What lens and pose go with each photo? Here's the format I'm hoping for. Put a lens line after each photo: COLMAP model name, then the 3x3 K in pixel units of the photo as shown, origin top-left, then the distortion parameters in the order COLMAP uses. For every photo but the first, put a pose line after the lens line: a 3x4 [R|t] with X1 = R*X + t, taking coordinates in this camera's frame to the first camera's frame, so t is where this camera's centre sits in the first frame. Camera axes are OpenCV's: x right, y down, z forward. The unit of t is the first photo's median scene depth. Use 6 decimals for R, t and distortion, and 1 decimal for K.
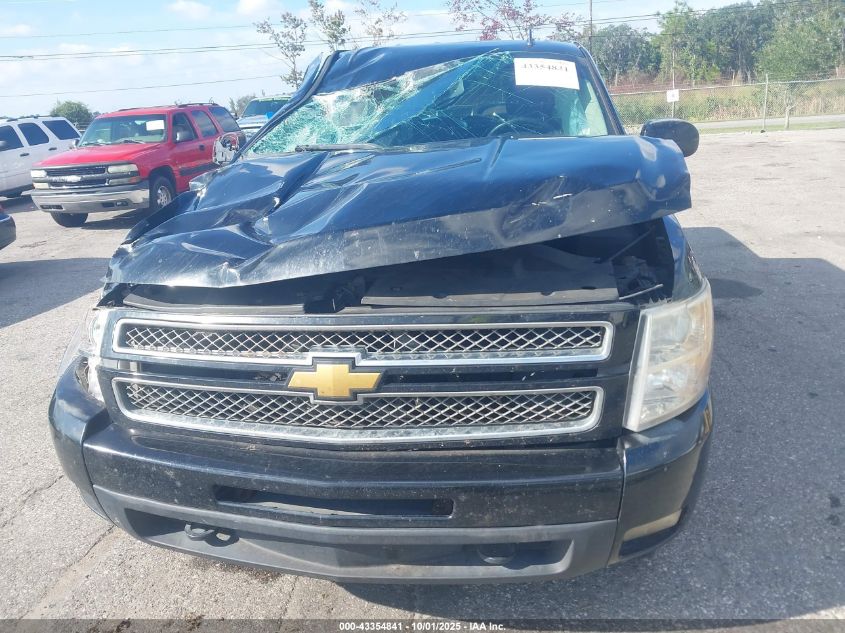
lens RADIAL K [[708.6, 0, 422.5], [0, 708.6, 316.5], [0, 0, 1]] dist [0.005383, 0.010061]
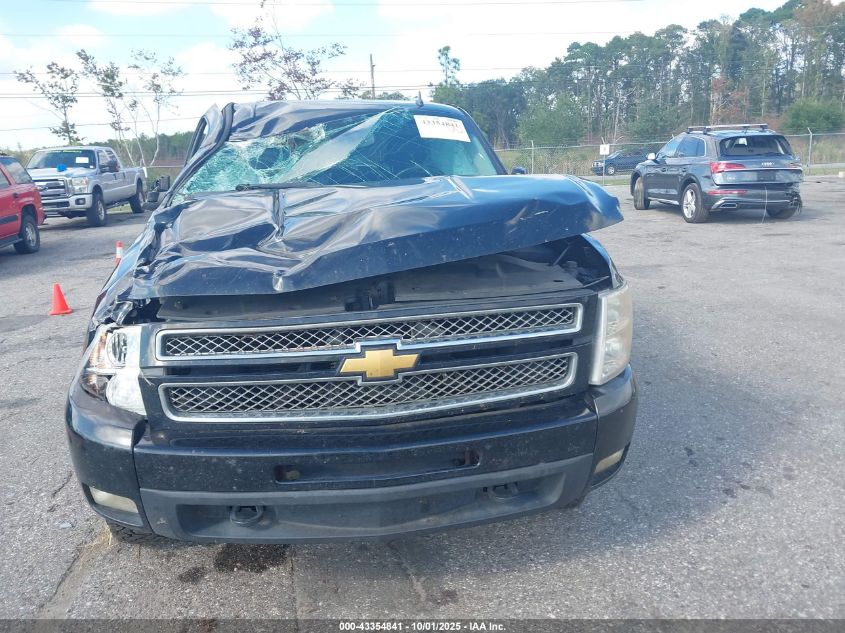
lens RADIAL K [[726.2, 0, 422.5], [0, 726.2, 316.5], [0, 0, 1]] dist [0.068822, -0.127018]
pose [[0.945661, -0.051335, 0.321075, -0.430974], [0.079394, 0.994025, -0.074910, 0.103763], [-0.315311, 0.096331, 0.944086, -0.204572]]
